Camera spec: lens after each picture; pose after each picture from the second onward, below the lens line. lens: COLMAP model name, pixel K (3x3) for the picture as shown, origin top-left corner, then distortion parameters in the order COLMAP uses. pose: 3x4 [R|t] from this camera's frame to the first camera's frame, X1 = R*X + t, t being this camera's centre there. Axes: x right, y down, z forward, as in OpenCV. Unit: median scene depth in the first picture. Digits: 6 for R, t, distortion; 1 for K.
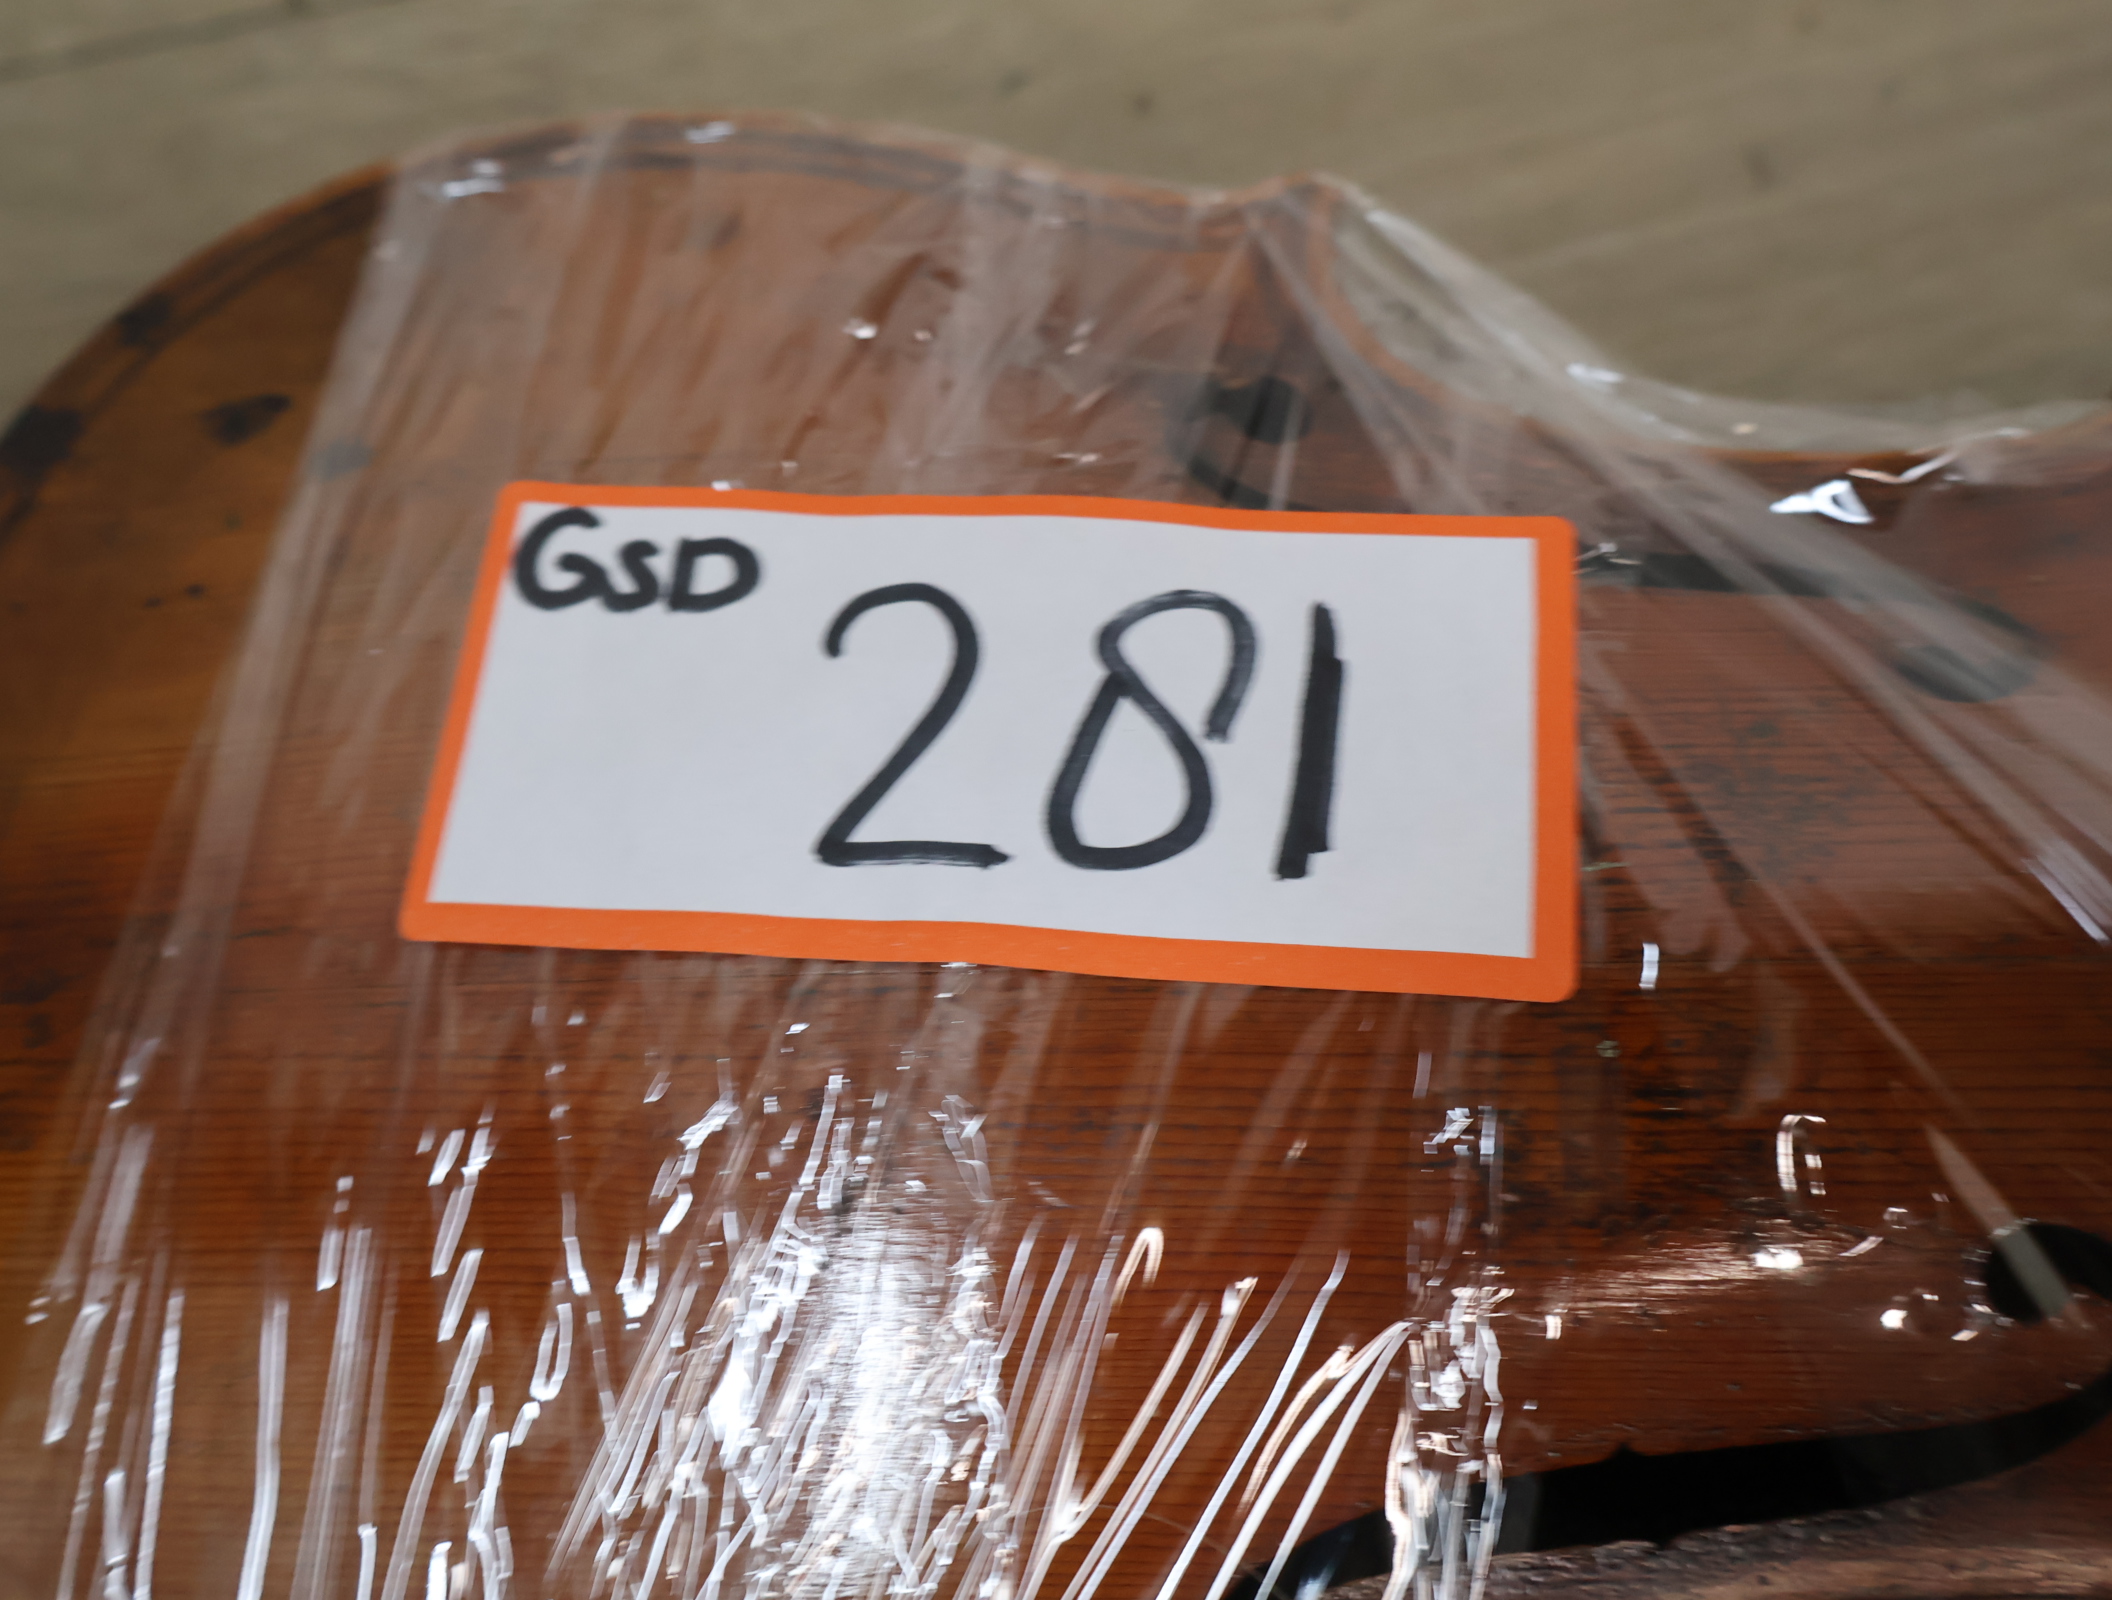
lens RADIAL K [[2154.1, 0, 1055.0], [0, 2154.1, 798.7], [0, 0, 1]] dist [0.018416, -0.008292]
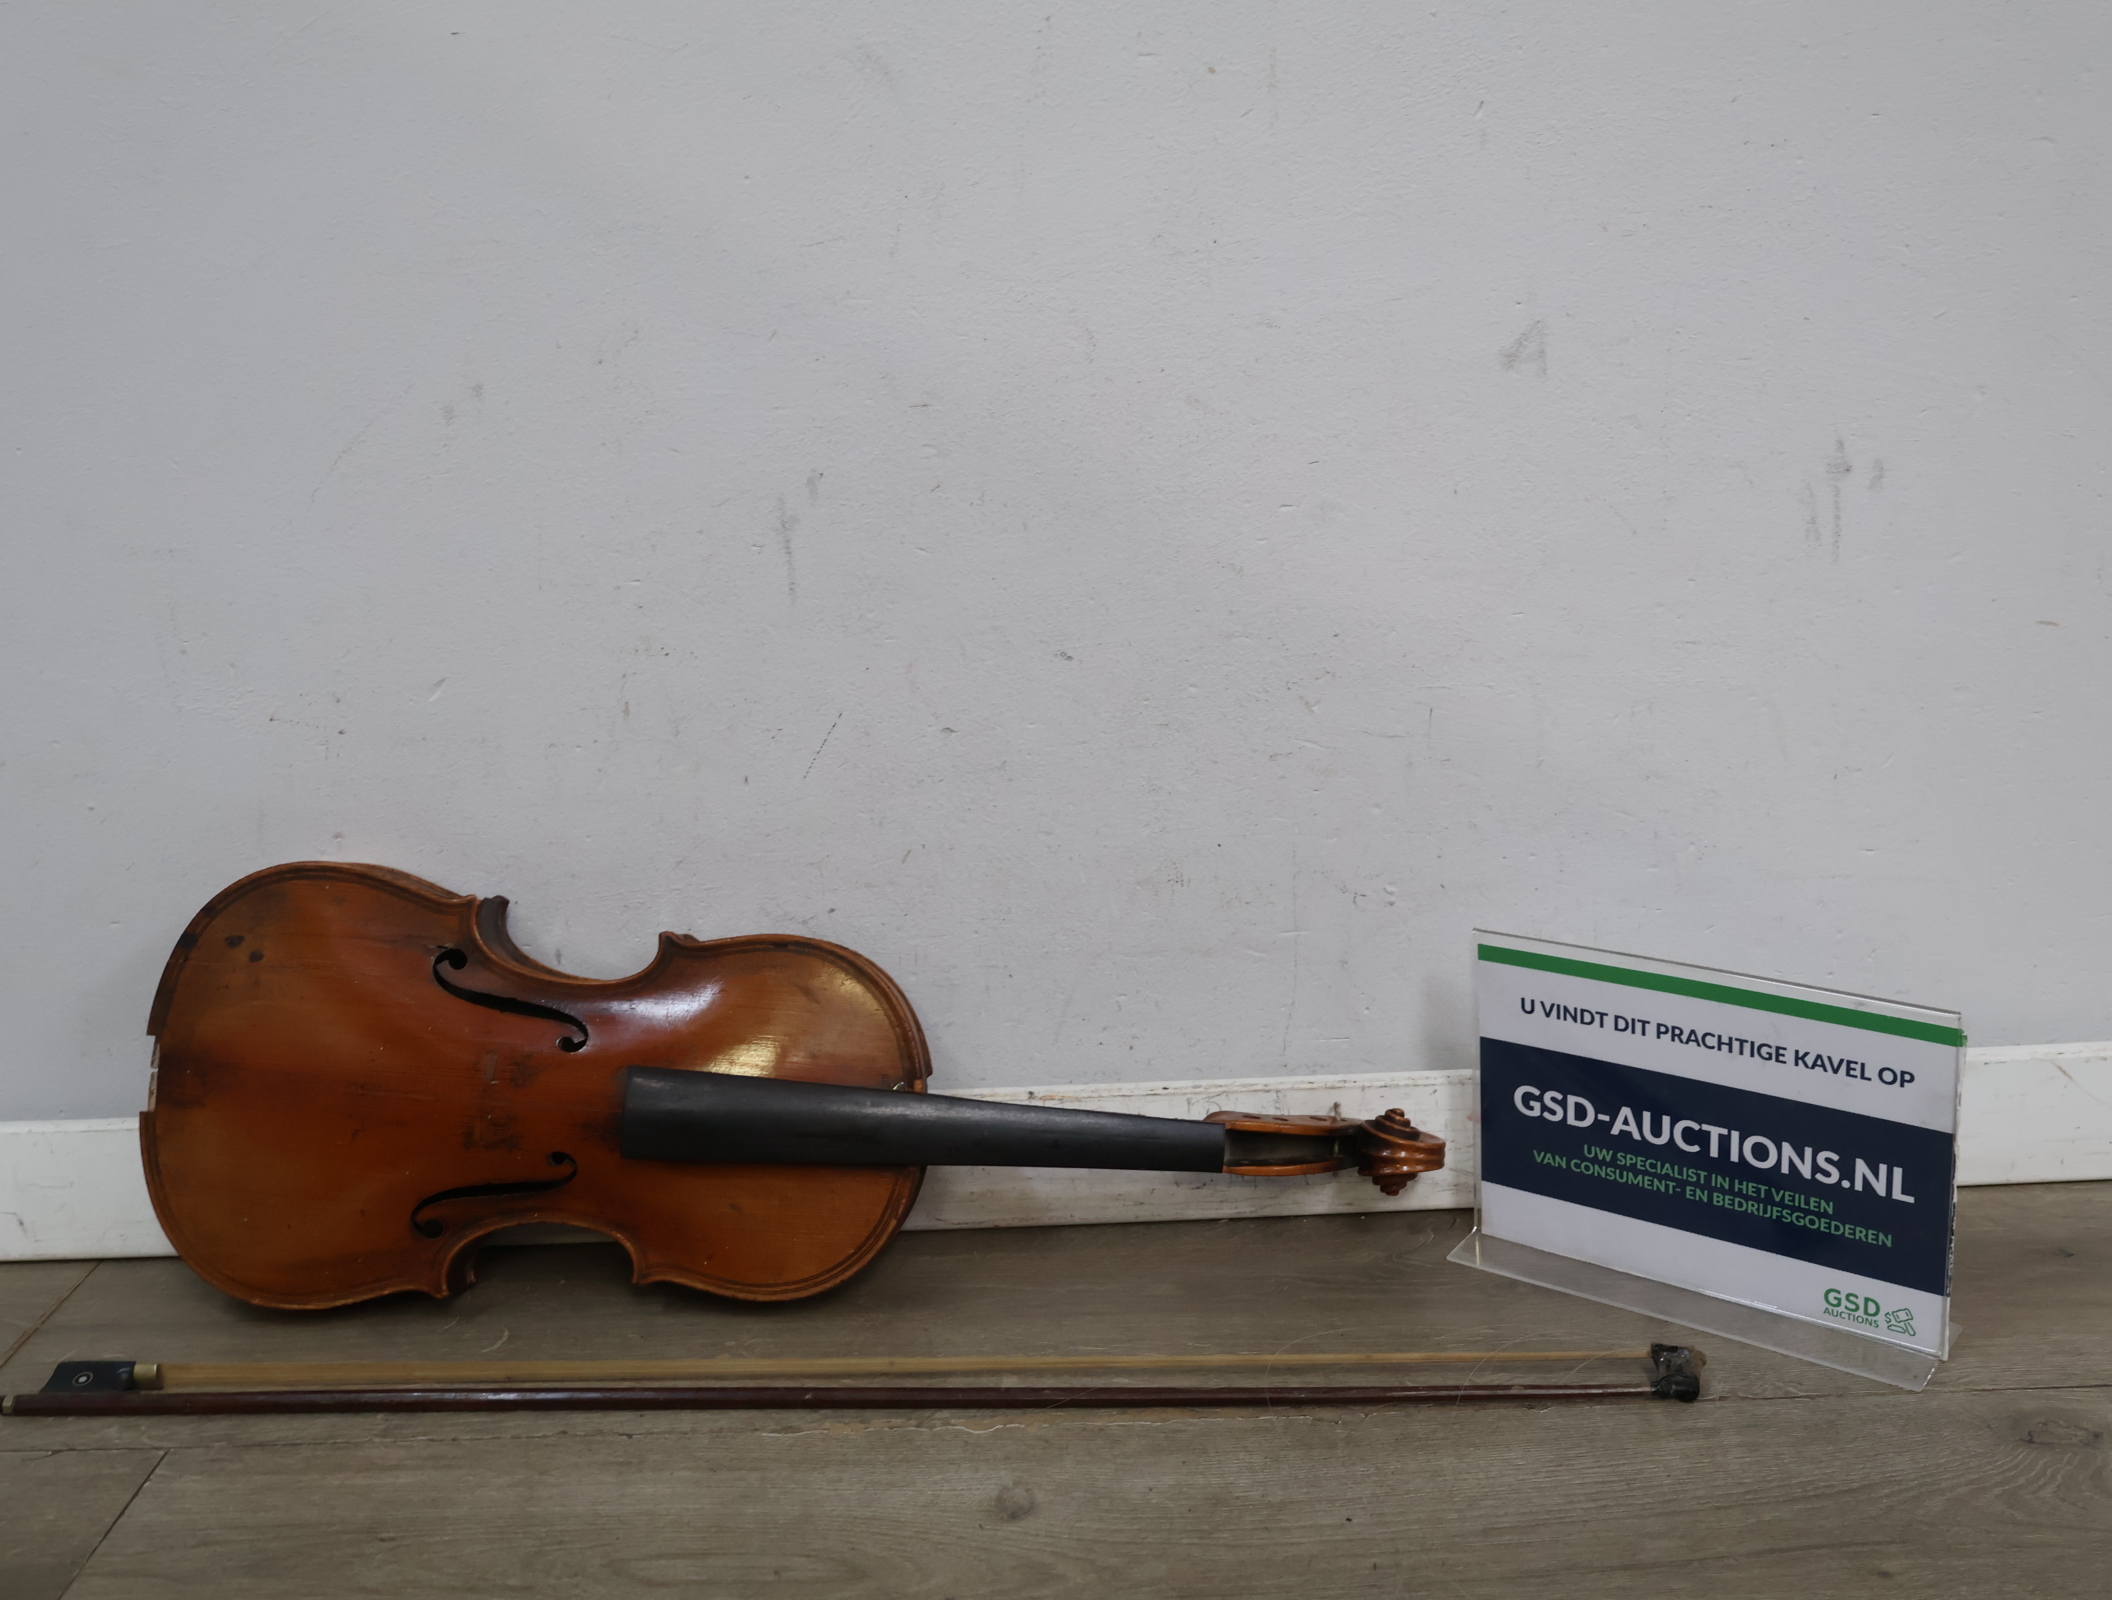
lens RADIAL K [[2286.2, 0, 1055.3], [0, 2286.2, 812.4], [0, 0, 1]] dist [0.038561, 0.006430]
pose [[0.998811, 0.048759, 0.000117, 1.485533], [-0.046269, 0.947057, 0.317715, -2.288180], [0.015381, -0.317342, 0.948186, -3.860532]]
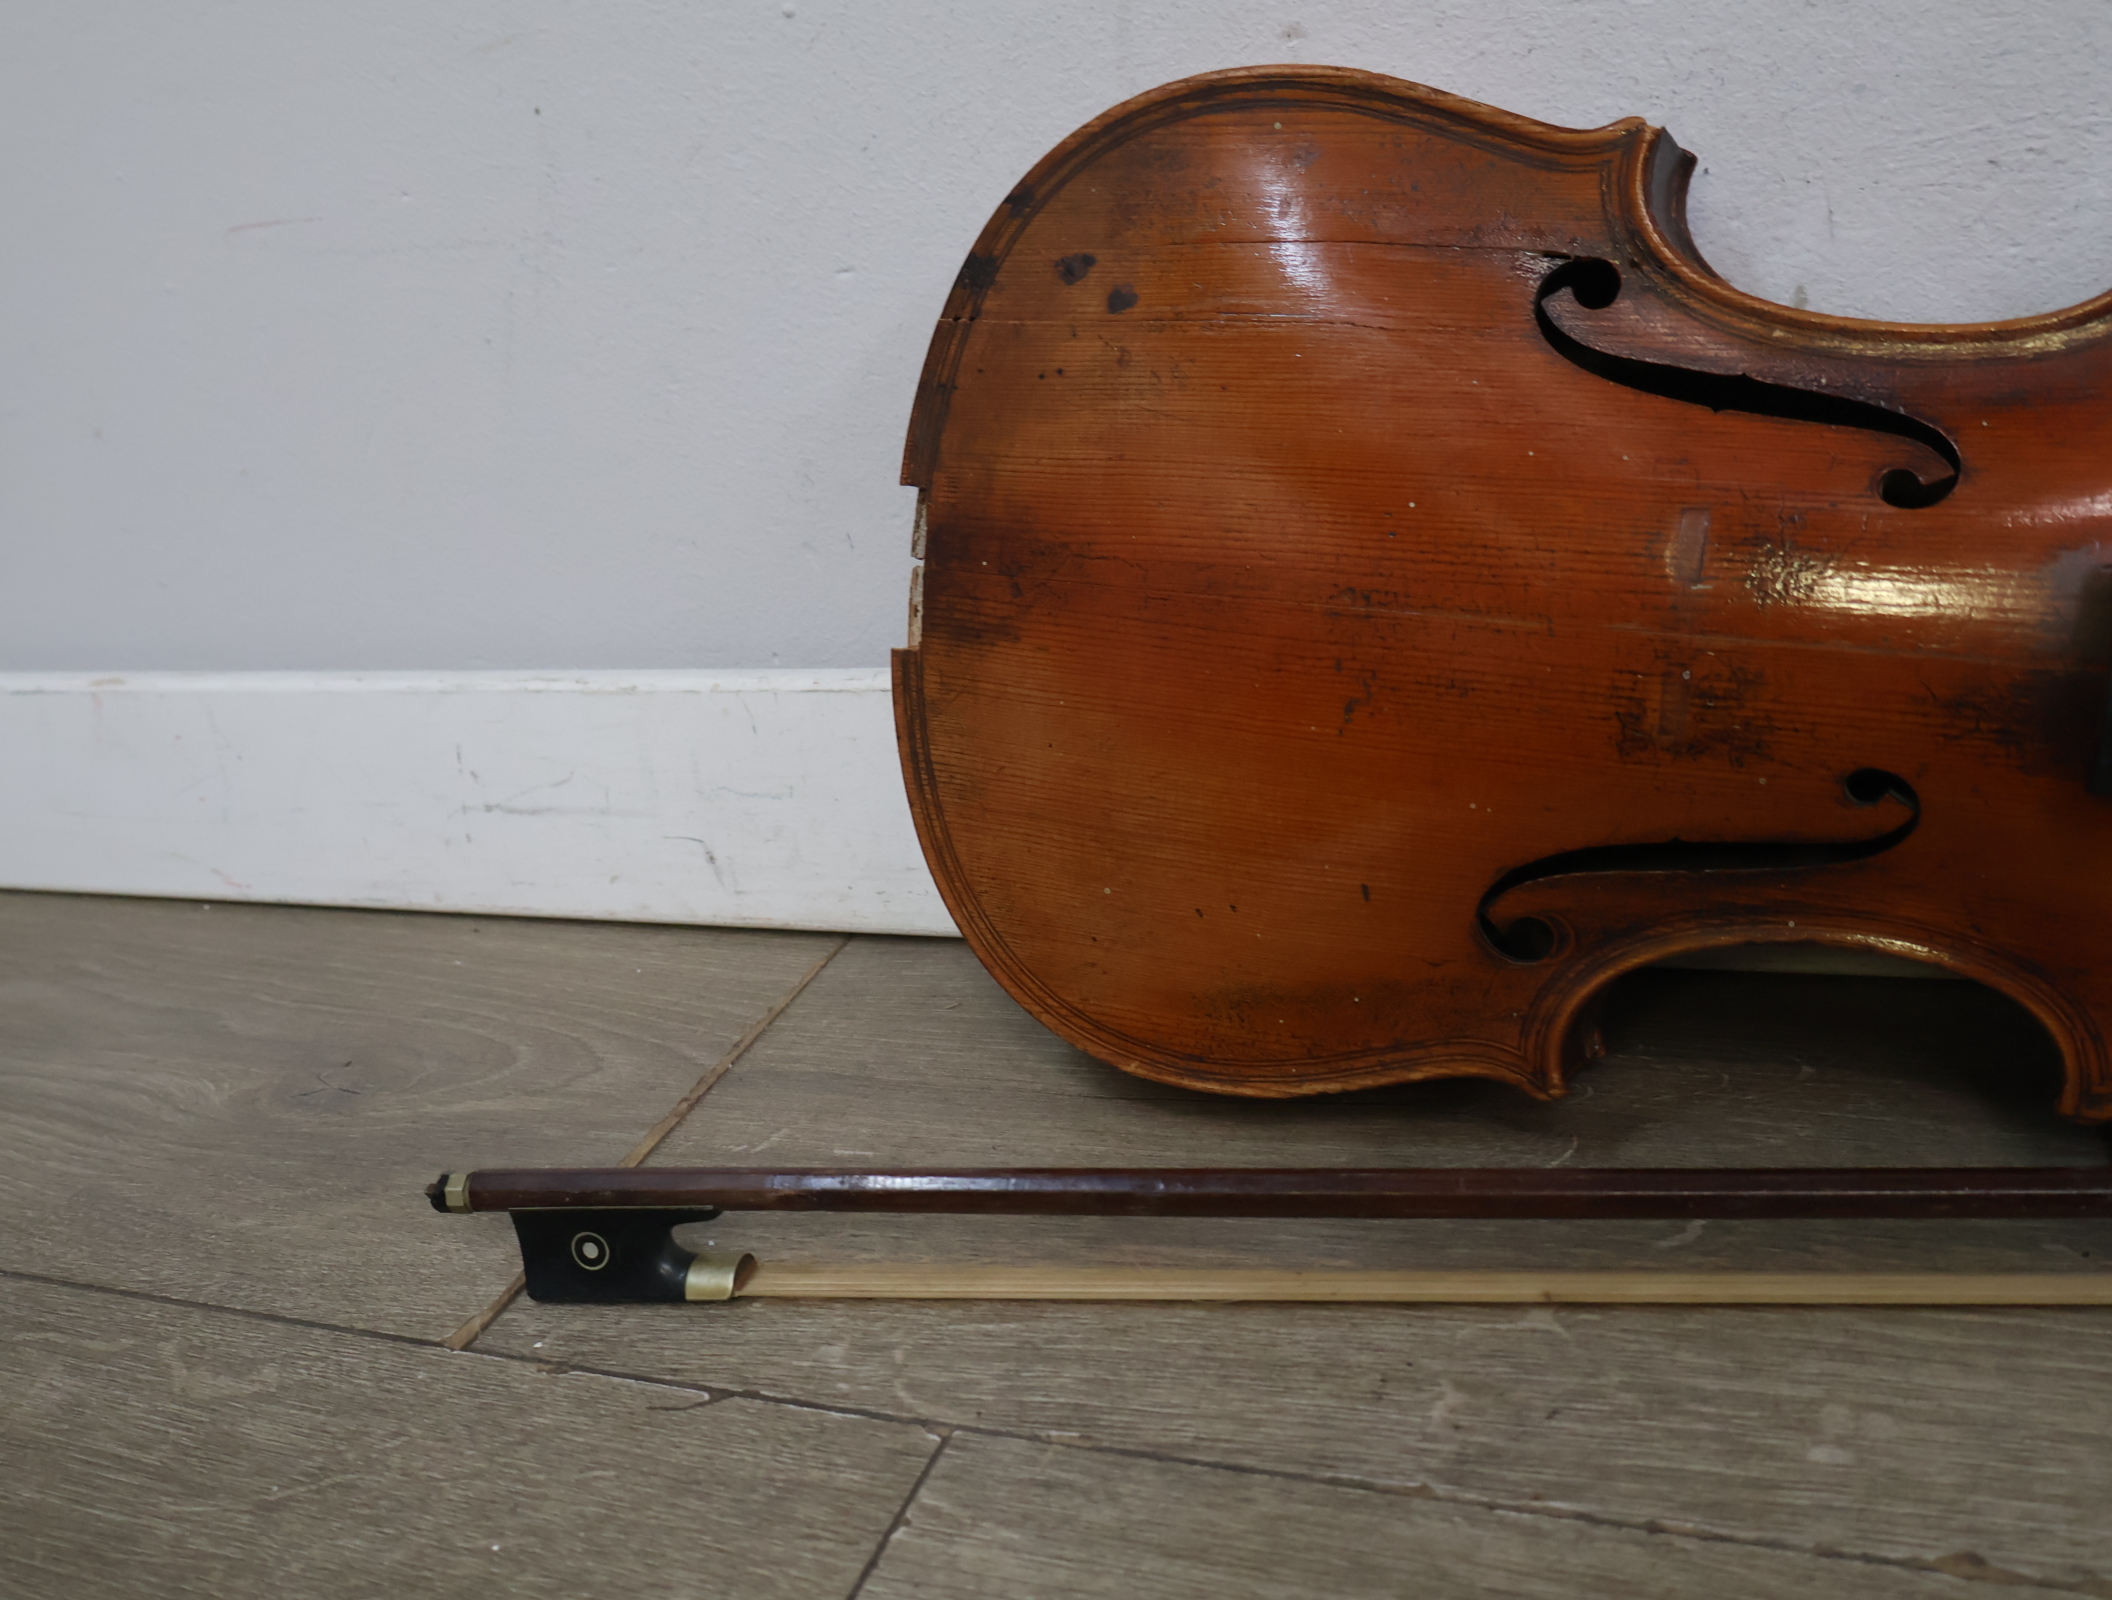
lens RADIAL K [[2154.1, 0, 1055.0], [0, 2154.1, 798.7], [0, 0, 1]] dist [0.018416, -0.008292]
pose [[0.937658, 0.087819, -0.336282, 0.354611], [0.081592, 0.884894, 0.458590, -0.736118], [0.337847, -0.457438, 0.822563, -0.960348]]
